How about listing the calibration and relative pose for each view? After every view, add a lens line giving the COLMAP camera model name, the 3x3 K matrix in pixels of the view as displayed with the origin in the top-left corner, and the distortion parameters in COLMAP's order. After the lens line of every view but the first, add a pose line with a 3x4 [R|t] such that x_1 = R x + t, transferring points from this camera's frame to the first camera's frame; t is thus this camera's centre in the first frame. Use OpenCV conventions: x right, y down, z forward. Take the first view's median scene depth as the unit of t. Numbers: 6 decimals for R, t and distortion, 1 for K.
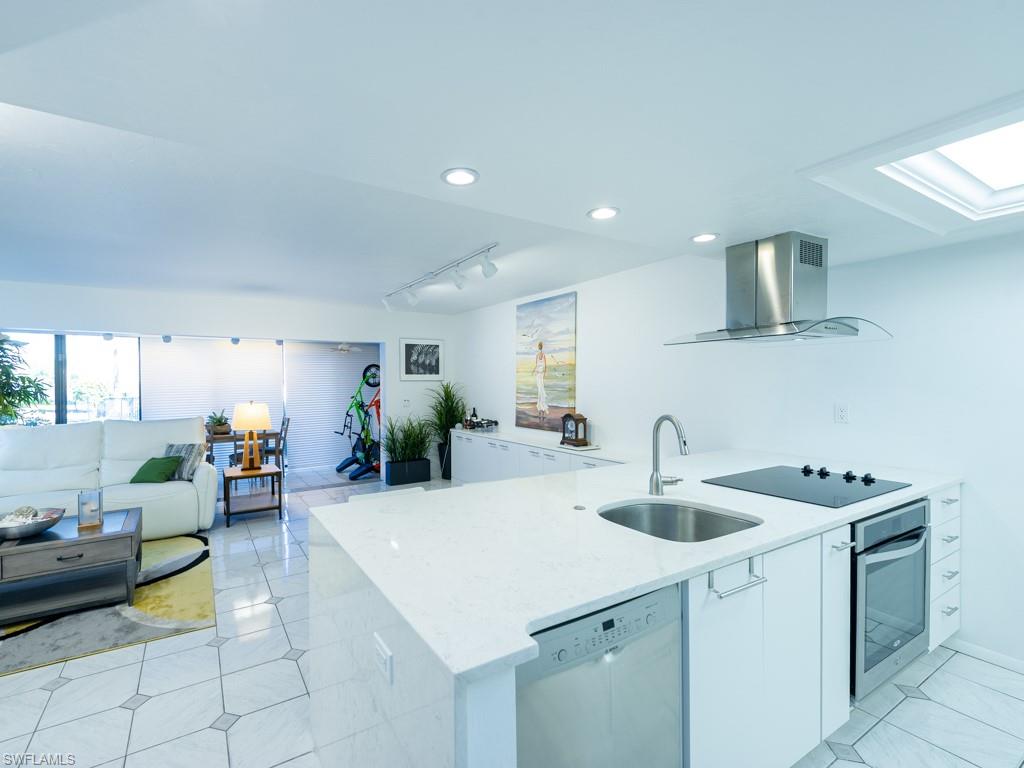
lens RADIAL K [[495.8, 0, 511.4], [0, 495.8, 385.7], [0, 0, 1]] dist [-0.001250, -0.000019]
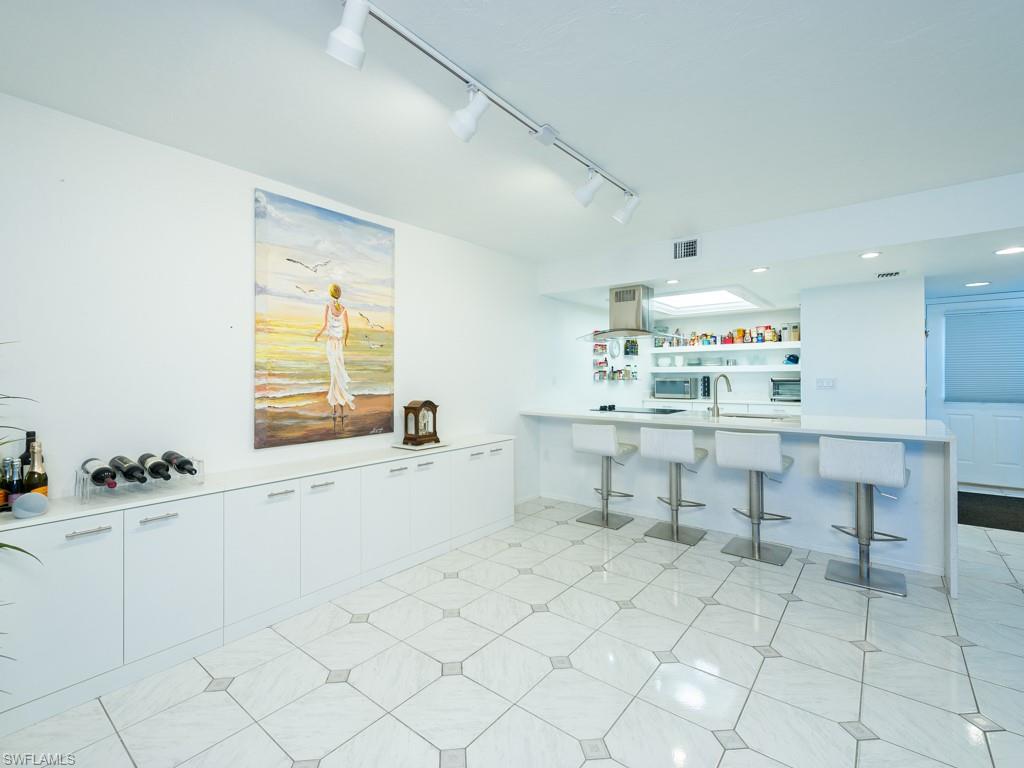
lens RADIAL K [[473.9, 0, 514.0], [0, 473.9, 374.0], [0, 0, 1]] dist [-0.004631, -0.000418]
pose [[-0.311576, 0.004589, 0.950210, -0.526762], [0.016119, 0.999870, 0.000457, 0.017139], [-0.950084, 0.015459, -0.311609, 0.983875]]
